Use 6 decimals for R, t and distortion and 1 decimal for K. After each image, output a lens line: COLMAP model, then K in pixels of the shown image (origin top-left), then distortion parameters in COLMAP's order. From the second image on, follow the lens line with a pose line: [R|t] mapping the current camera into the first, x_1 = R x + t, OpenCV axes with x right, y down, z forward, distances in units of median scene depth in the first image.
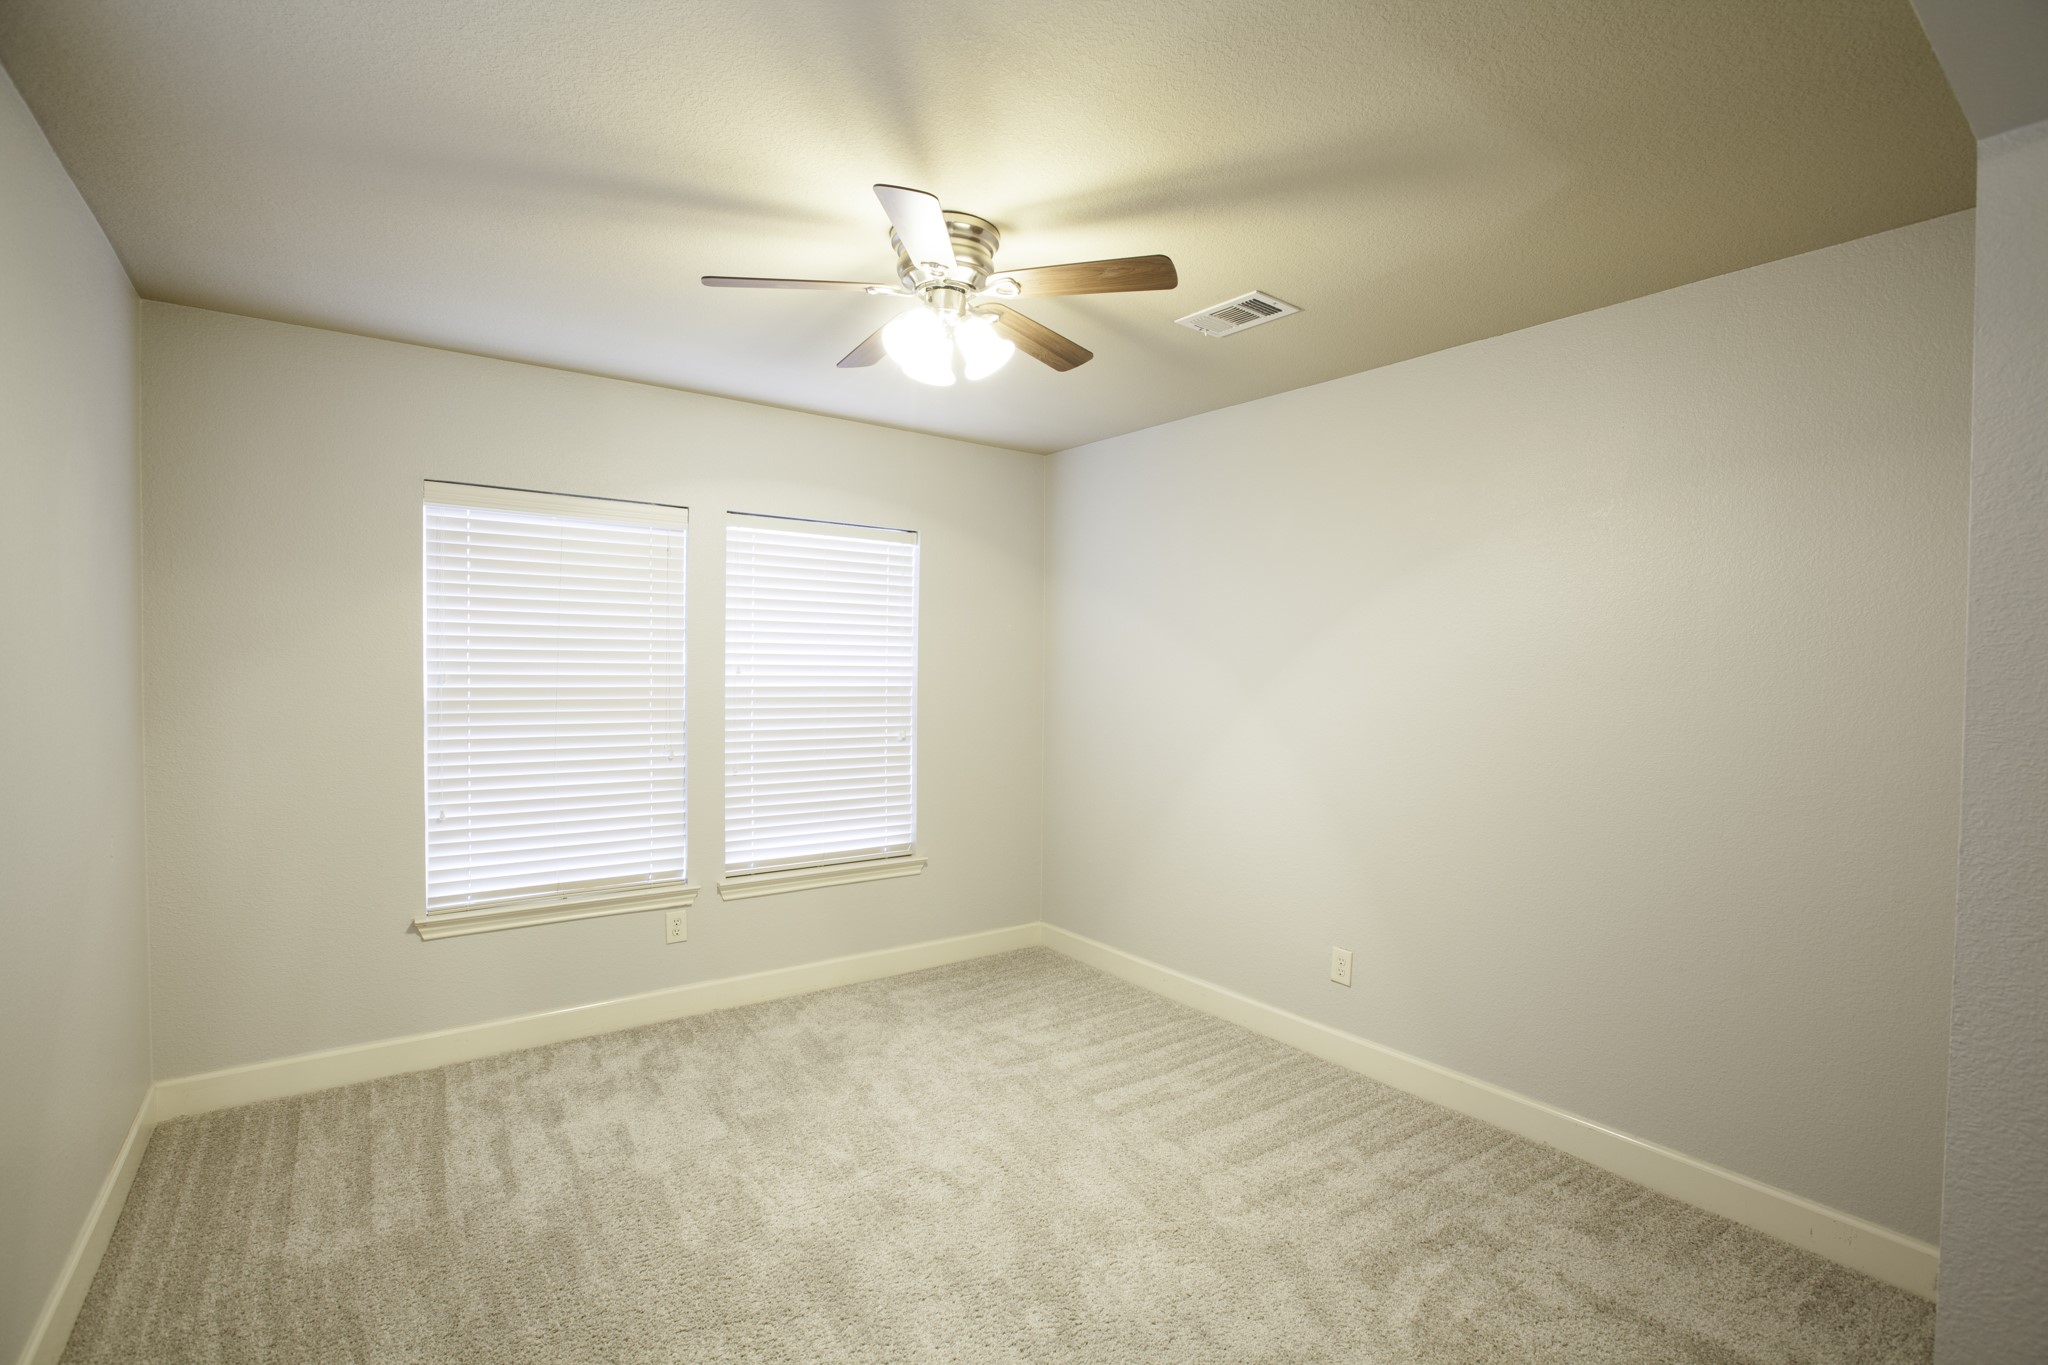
lens RADIAL K [[938.2, 0, 1019.3], [0, 938.2, 683.6], [0, 0, 1]] dist [-0.055398, 0.021661]
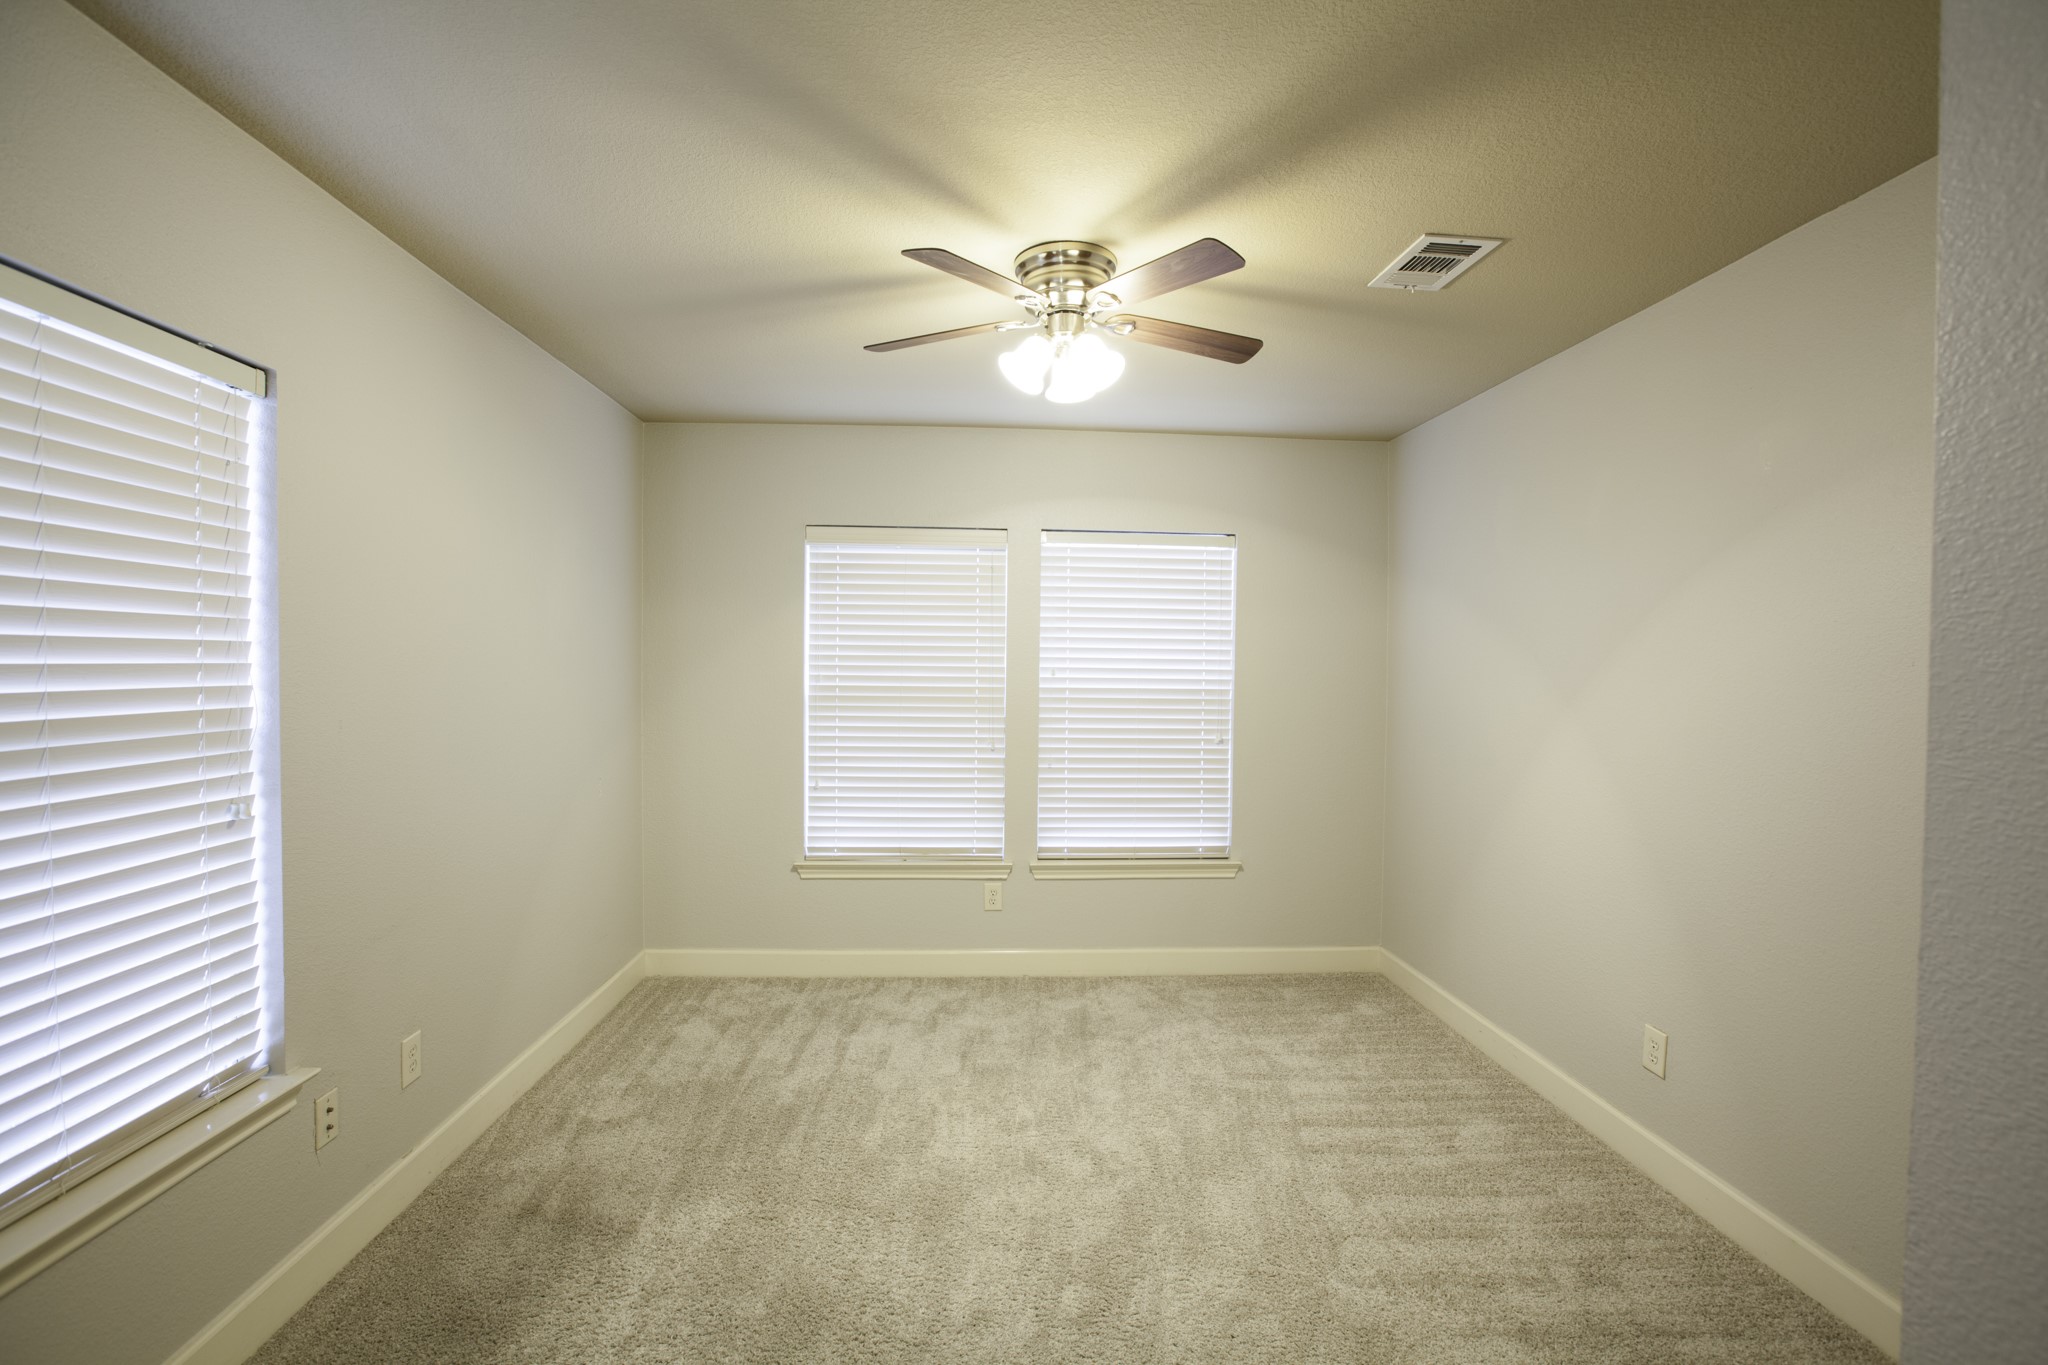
lens RADIAL K [[938.2, 0, 1019.3], [0, 938.2, 683.6], [0, 0, 1]] dist [-0.055398, 0.021661]
pose [[0.834433, 0.007642, -0.551056, 0.294050], [-0.011677, 0.999925, -0.003816, 0.003553], [0.550985, 0.009619, 0.834460, 0.053188]]
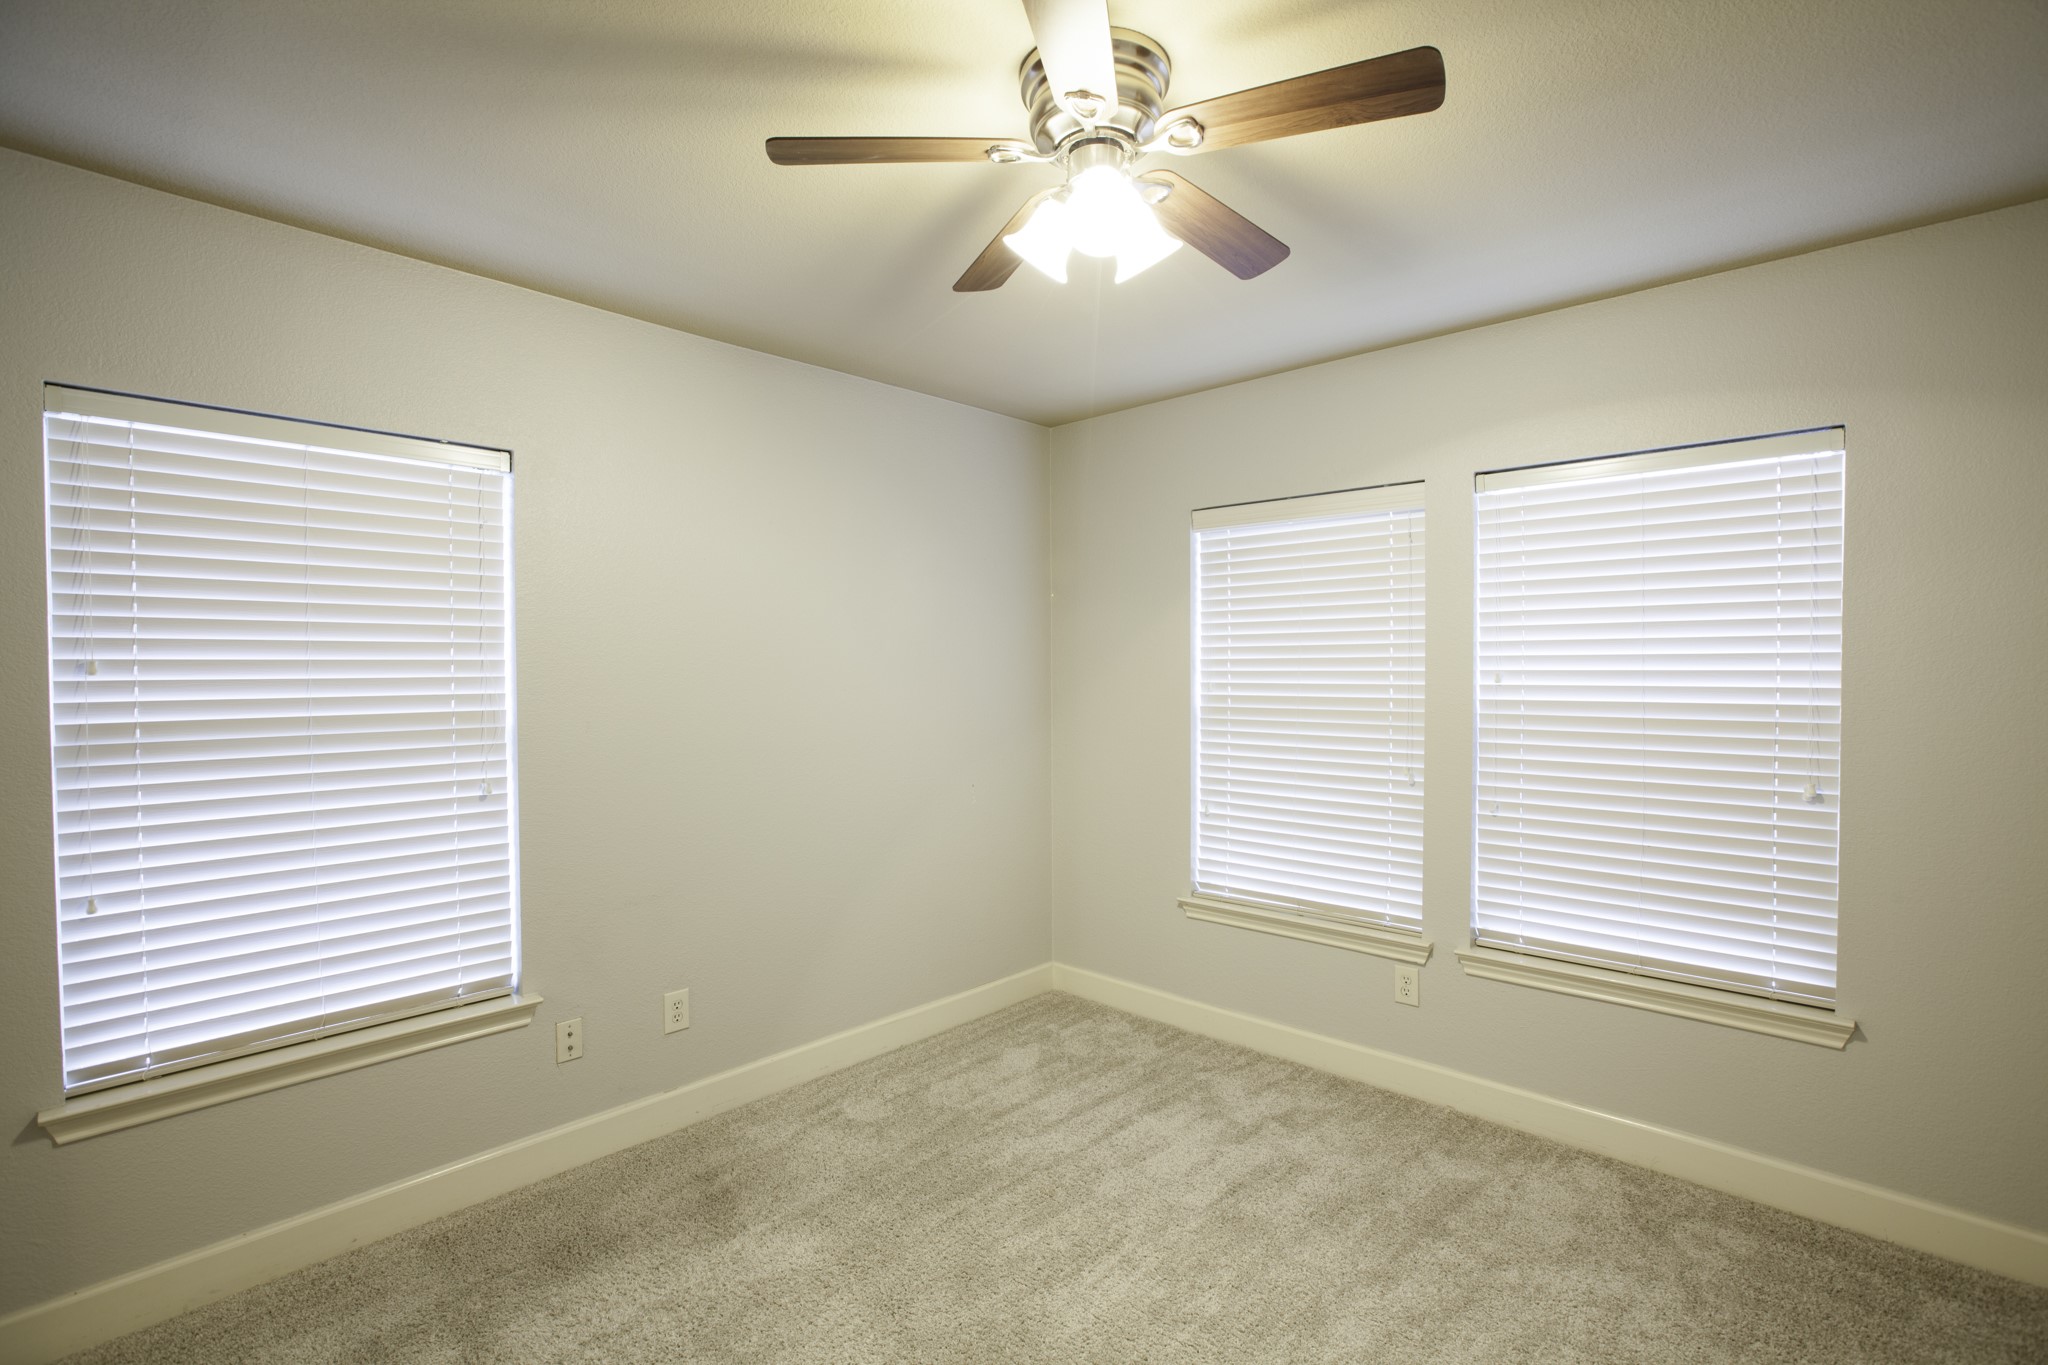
lens RADIAL K [[928.3, 0, 1024.0], [0, 928.3, 682.5], [0, 0, 1]] dist [-0.067037, 0.028284]
pose [[0.175372, 0.000436, -0.984502, 0.381836], [-0.013297, 0.999910, -0.001926, -0.004431], [0.984412, 0.013428, 0.175362, 0.518452]]
